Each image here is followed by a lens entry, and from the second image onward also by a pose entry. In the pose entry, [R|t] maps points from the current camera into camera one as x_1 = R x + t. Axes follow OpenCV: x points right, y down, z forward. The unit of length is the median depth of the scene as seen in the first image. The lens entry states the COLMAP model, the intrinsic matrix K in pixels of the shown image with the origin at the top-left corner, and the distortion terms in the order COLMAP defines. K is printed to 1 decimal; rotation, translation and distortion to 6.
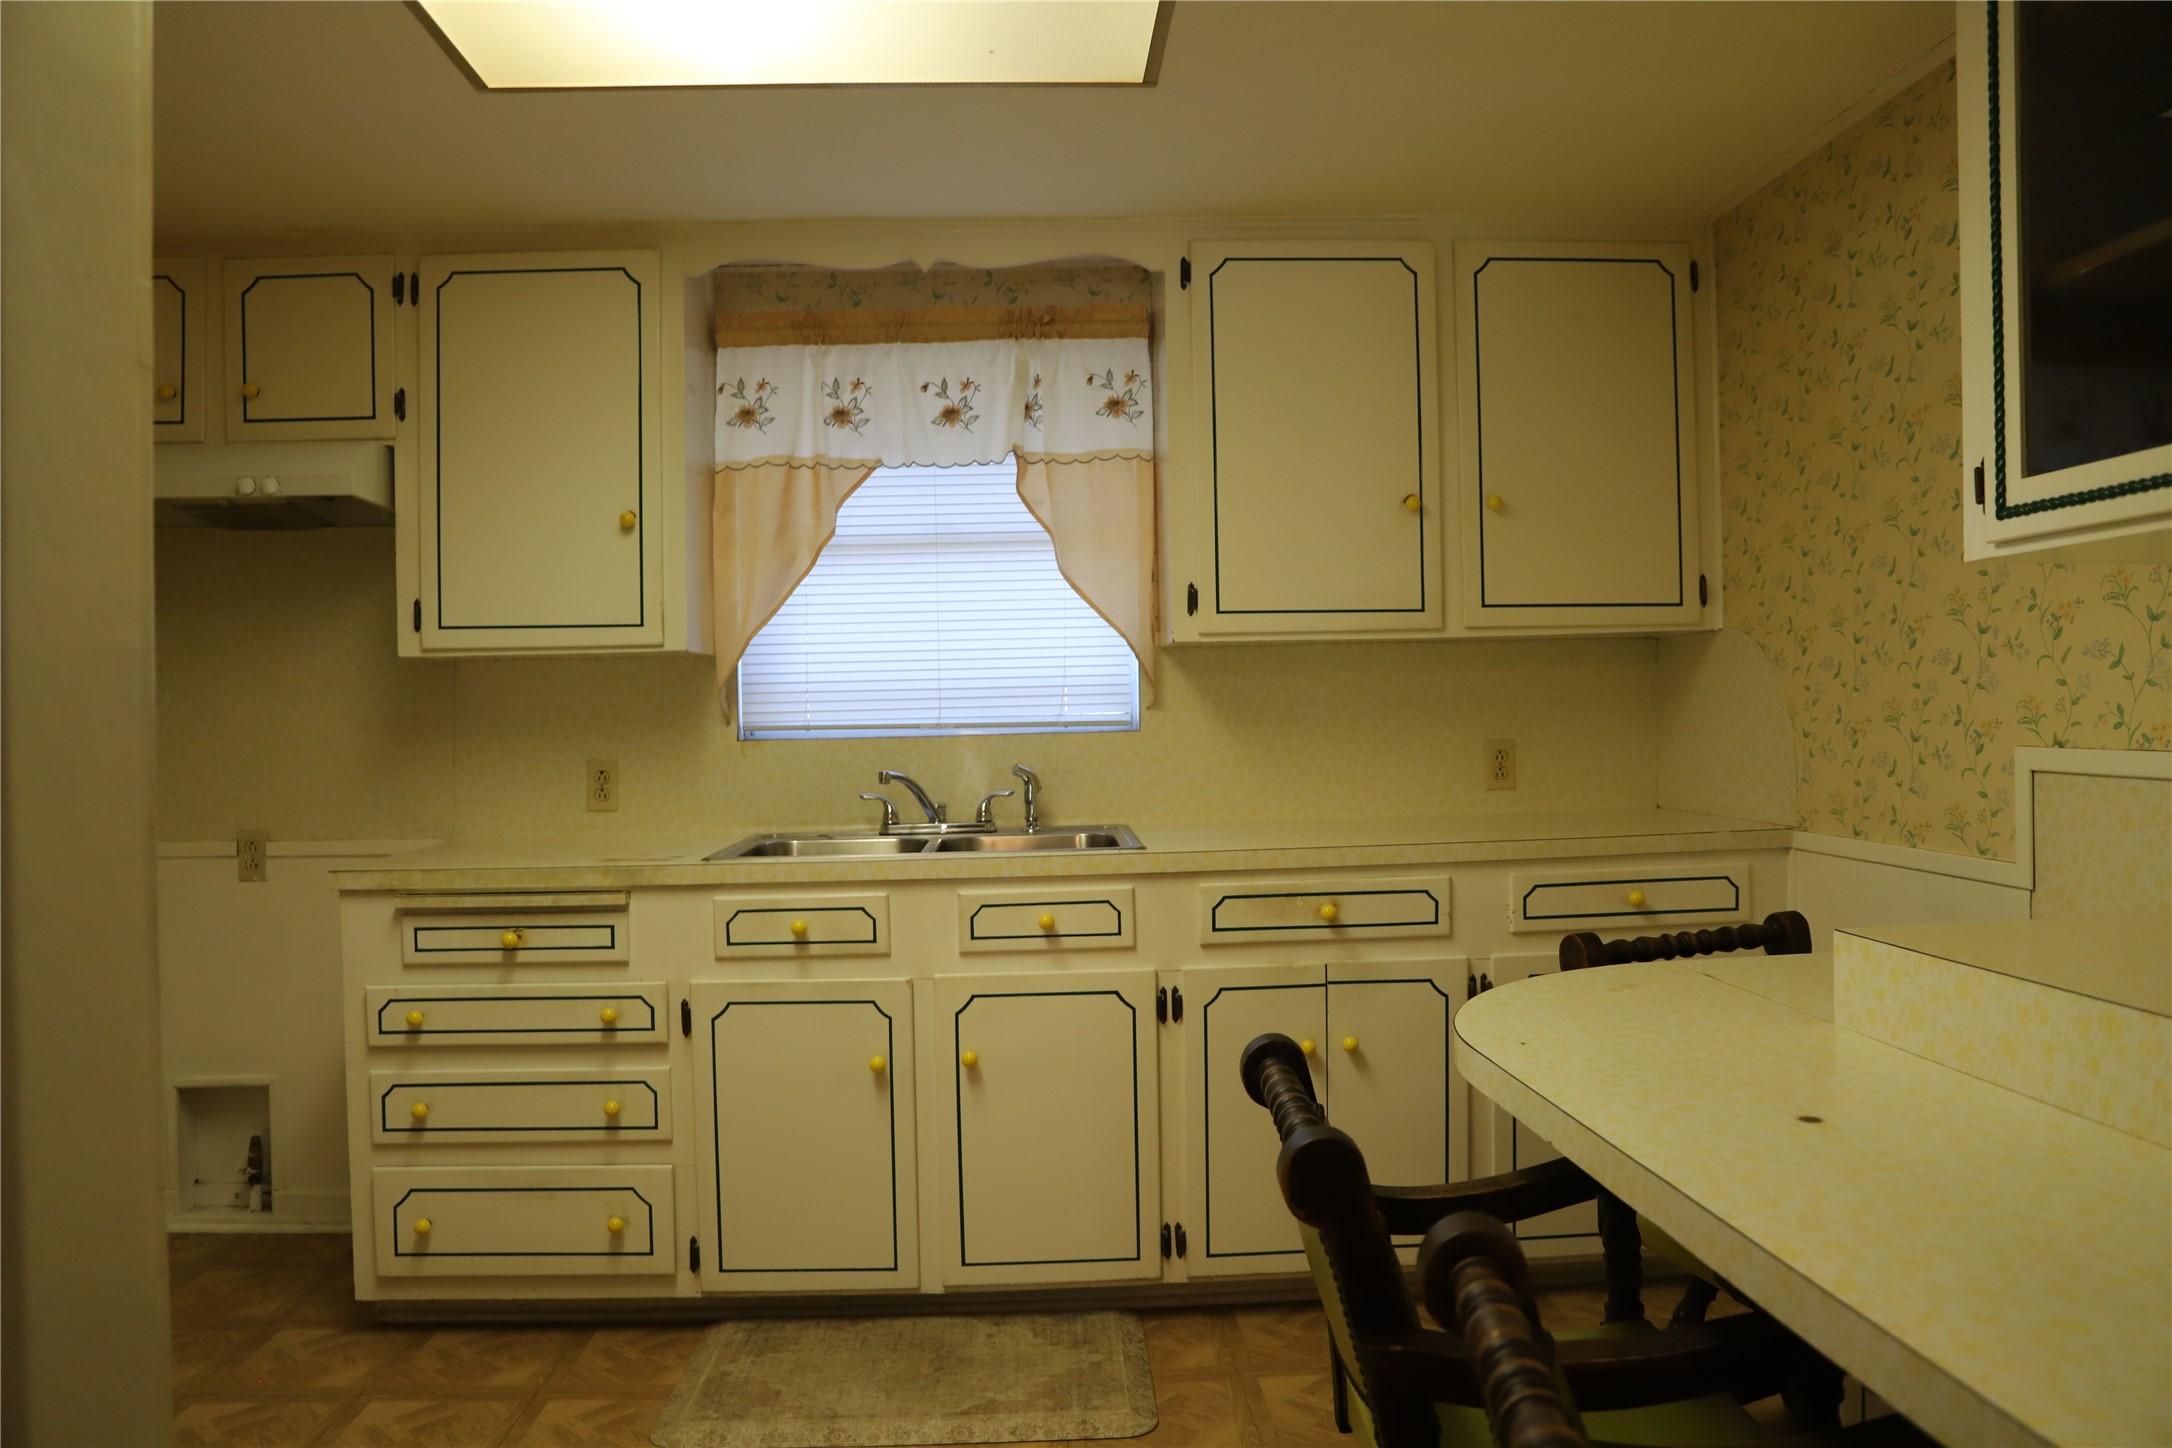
lens RADIAL K [[1504.1, 0, 1071.2], [0, 1504.1, 724.9], [0, 0, 1]] dist [-0.128455, 0.101234]
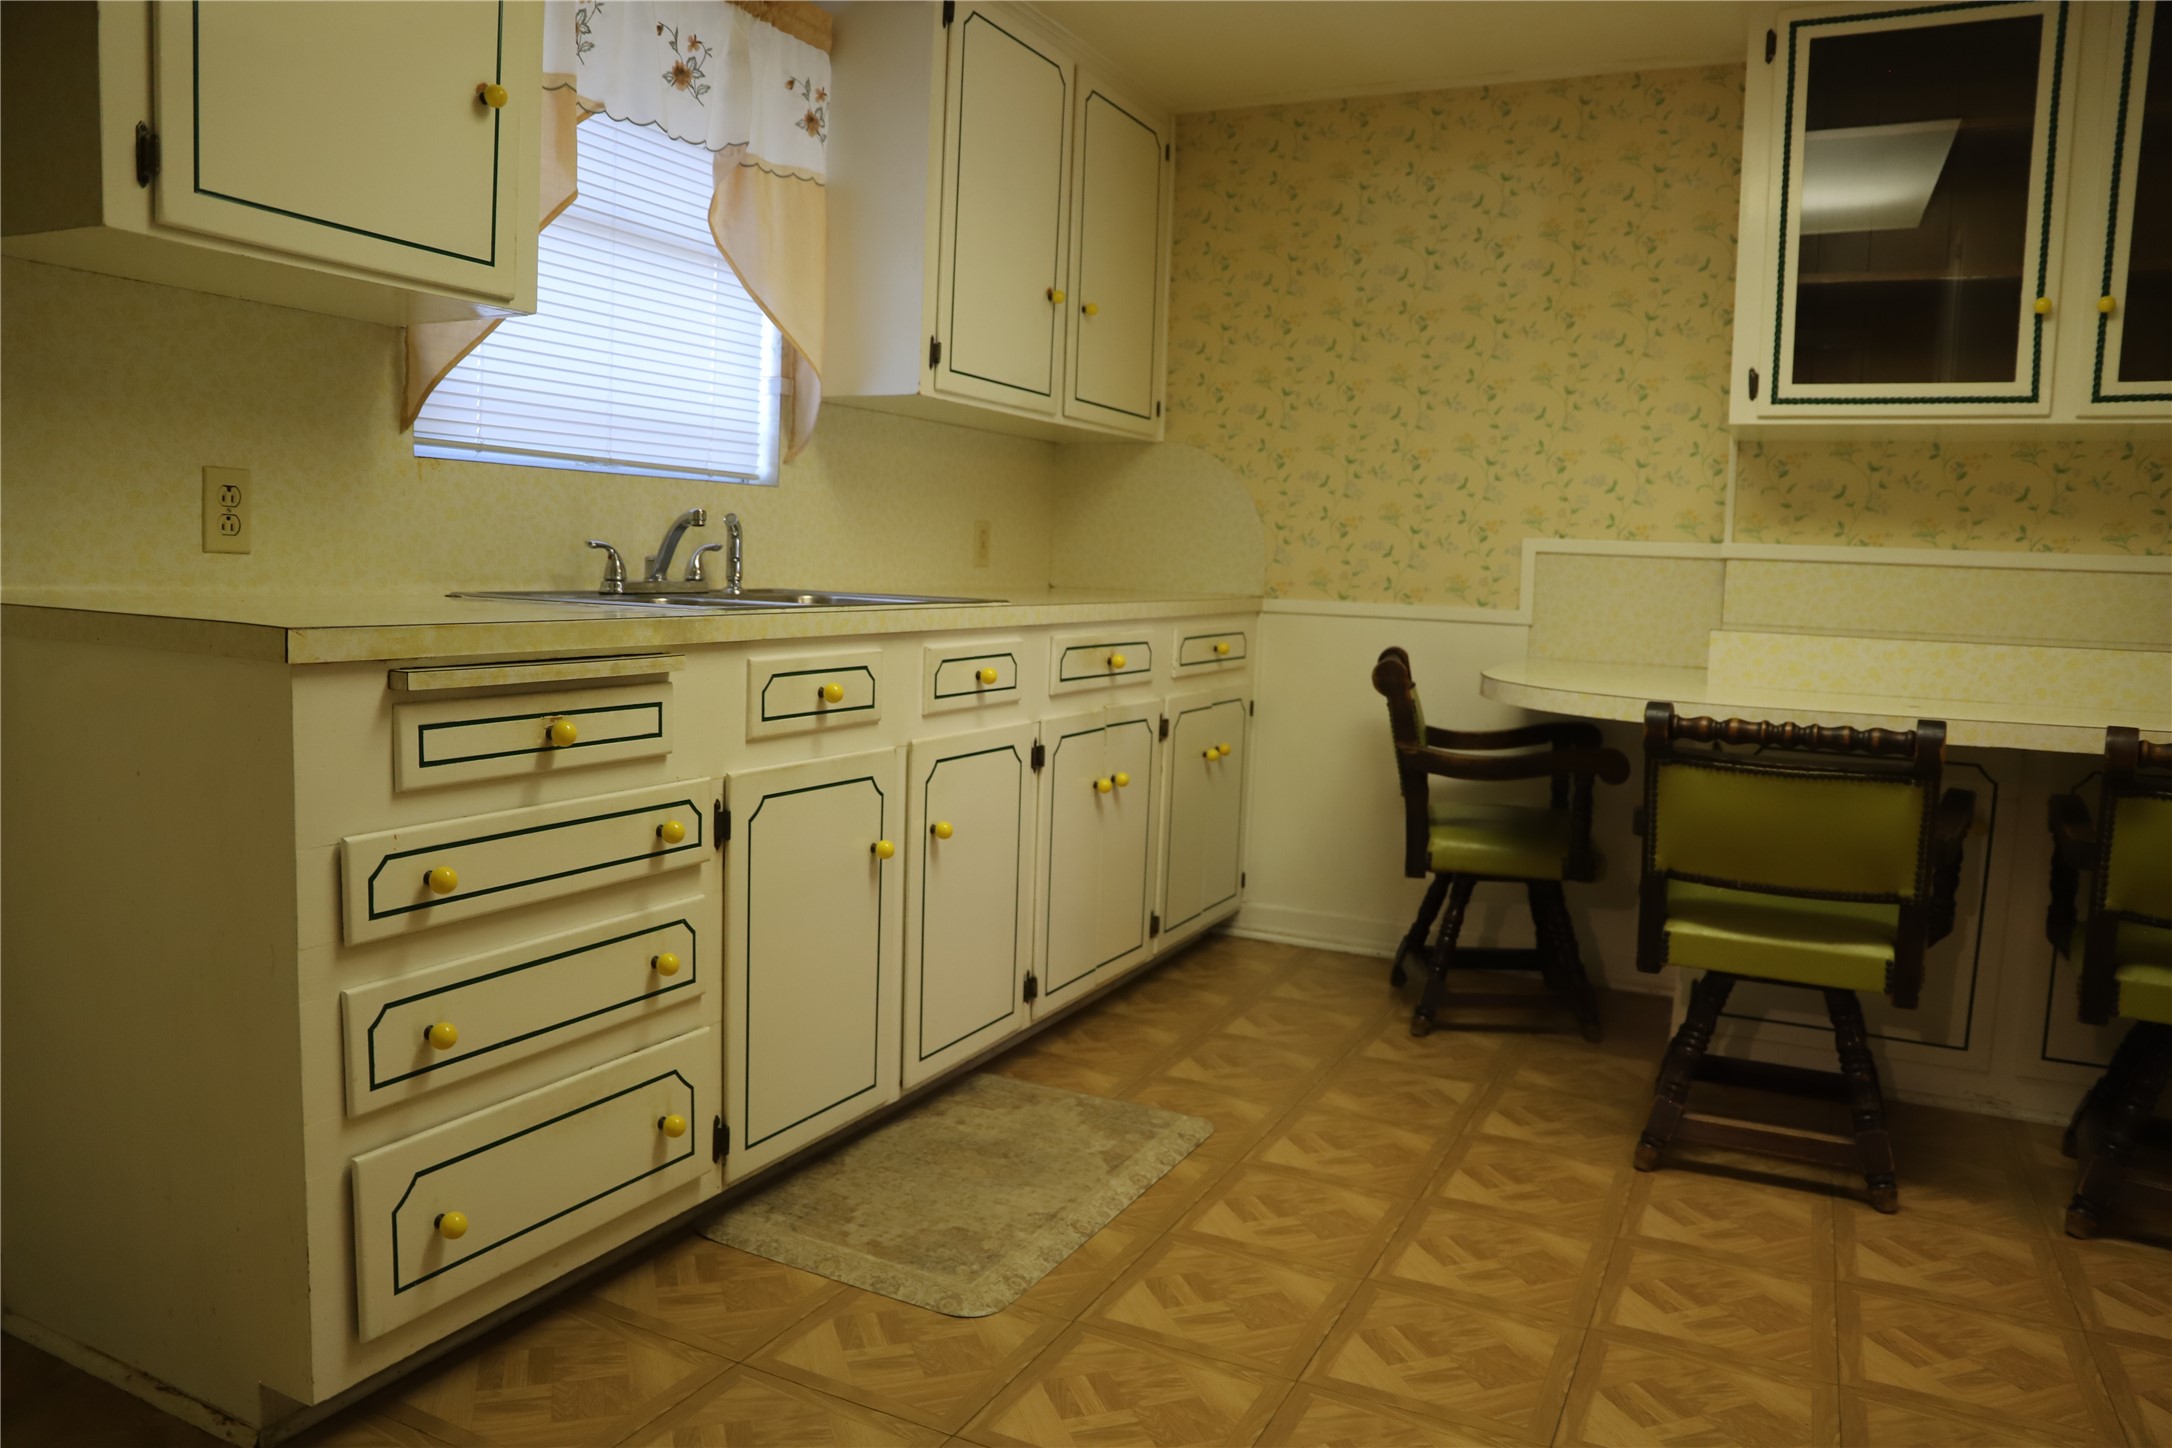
lens RADIAL K [[1496.4, 0, 1073.6], [0, 1496.4, 719.4], [0, 0, 1]] dist [-0.129457, 0.098249]
pose [[0.480931, -0.053912, 0.875099, -0.823465], [-0.036382, 0.996021, 0.081356, 0.080219], [-0.876003, -0.070965, 0.477056, 0.504531]]
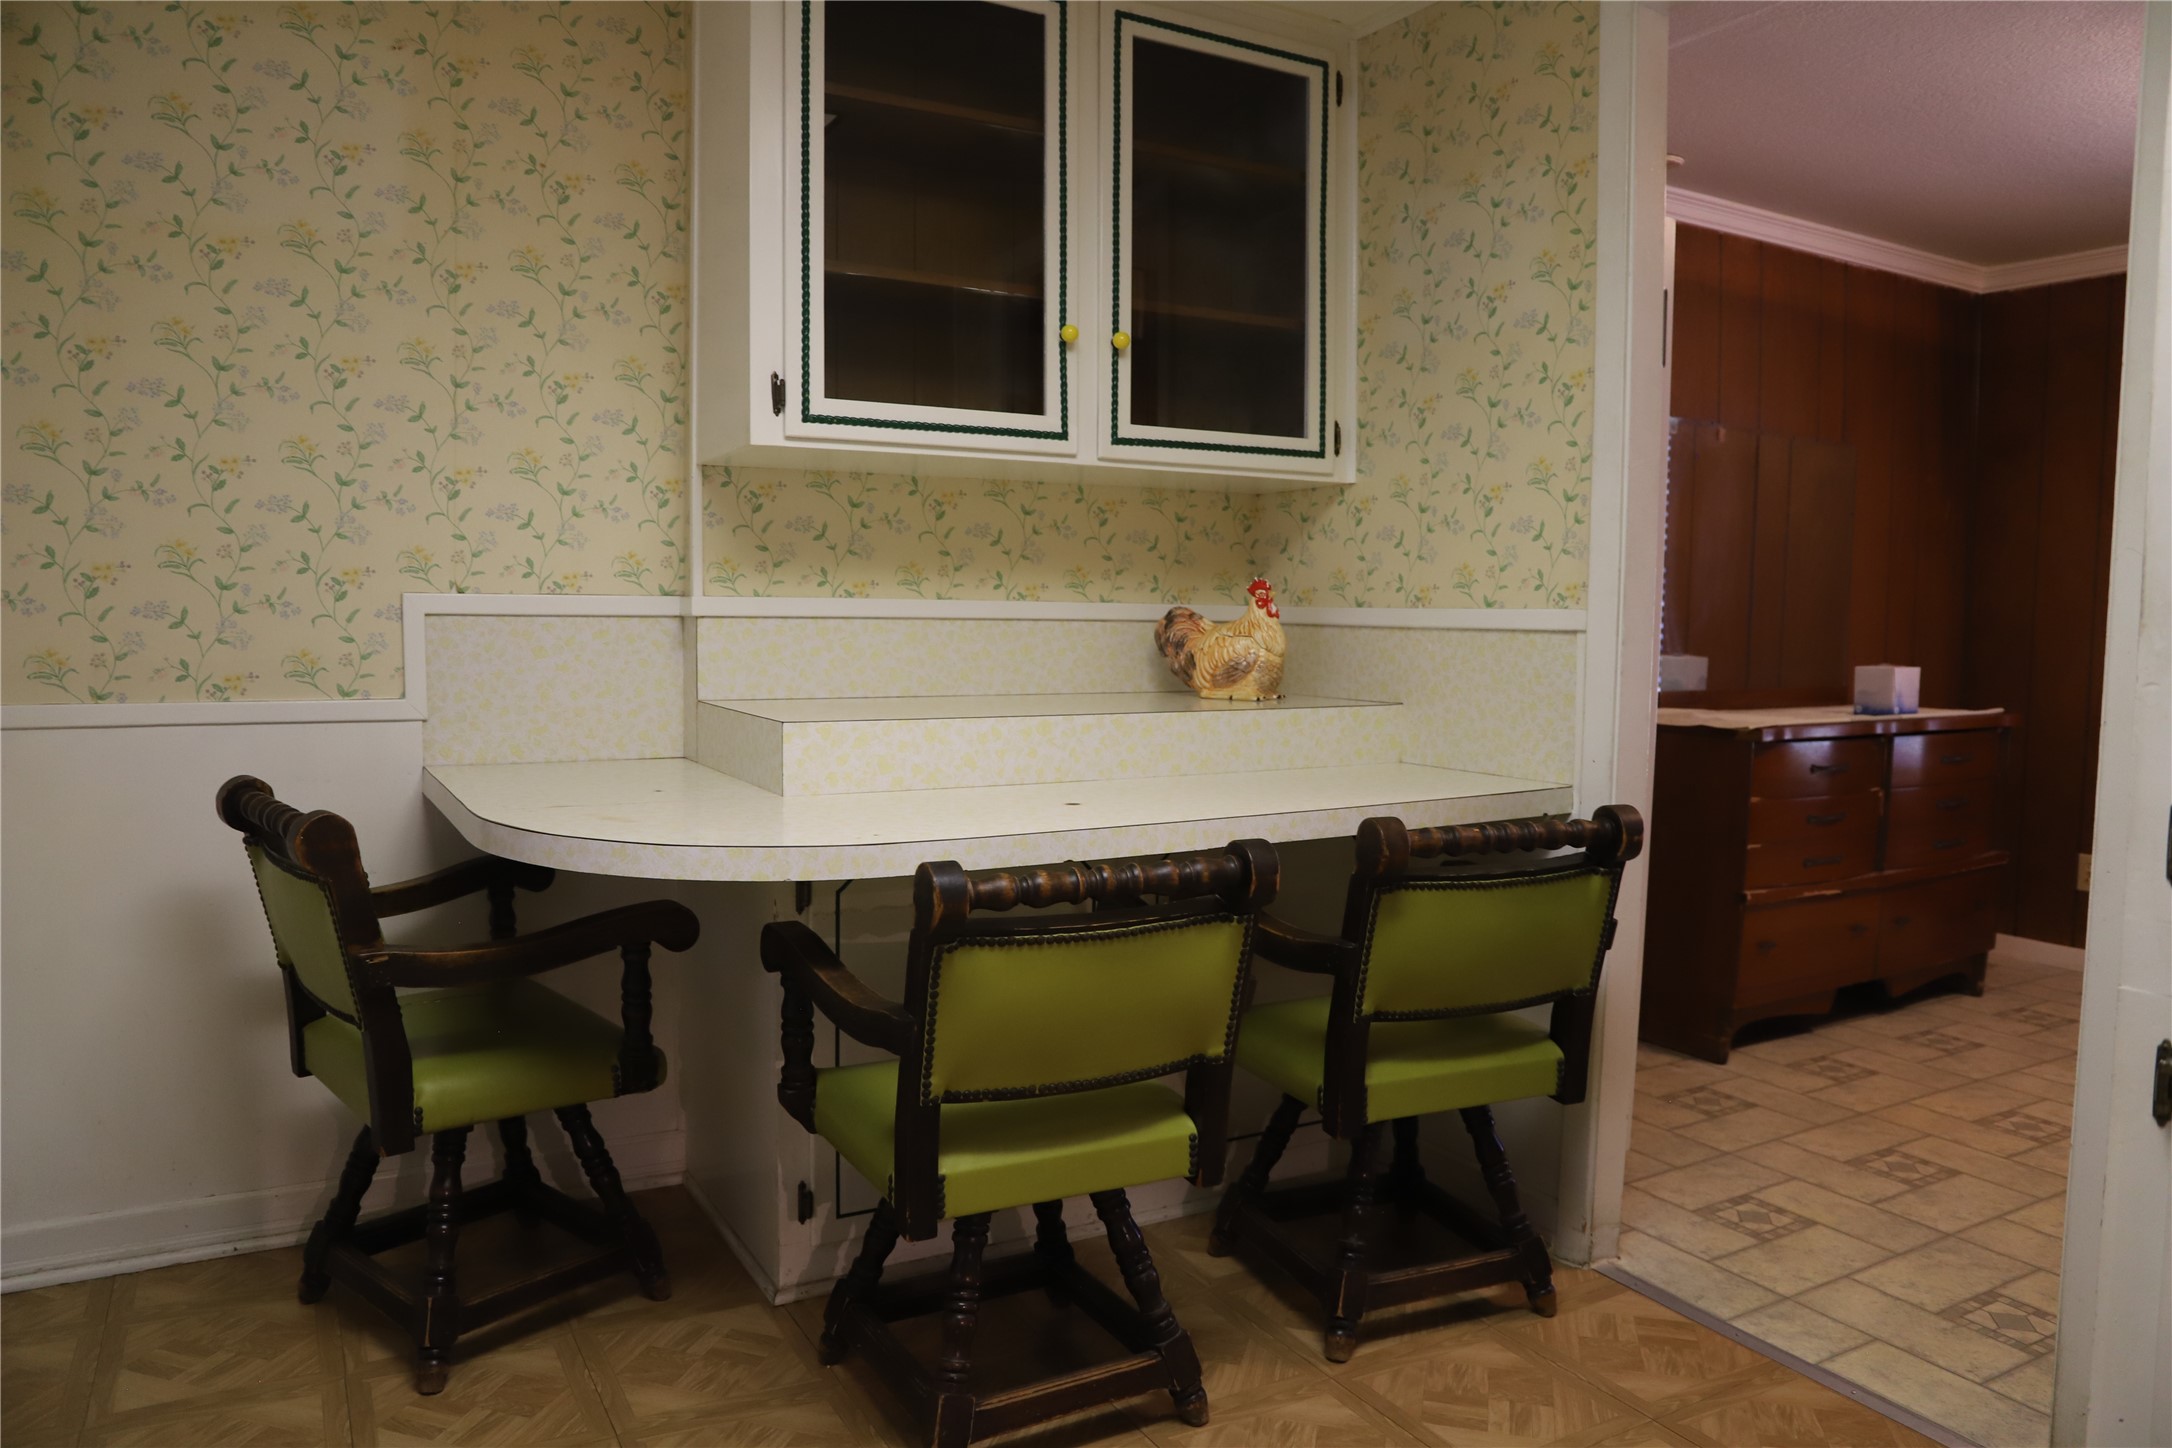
lens RADIAL K [[1504.1, 0, 1071.2], [0, 1504.1, 724.9], [0, 0, 1]] dist [-0.128455, 0.101234]
pose [[-0.453154, -0.054217, 0.889782, -0.460138], [0.002259, 0.998076, 0.061966, 0.037333], [-0.891429, 0.030090, -0.452159, 0.834281]]
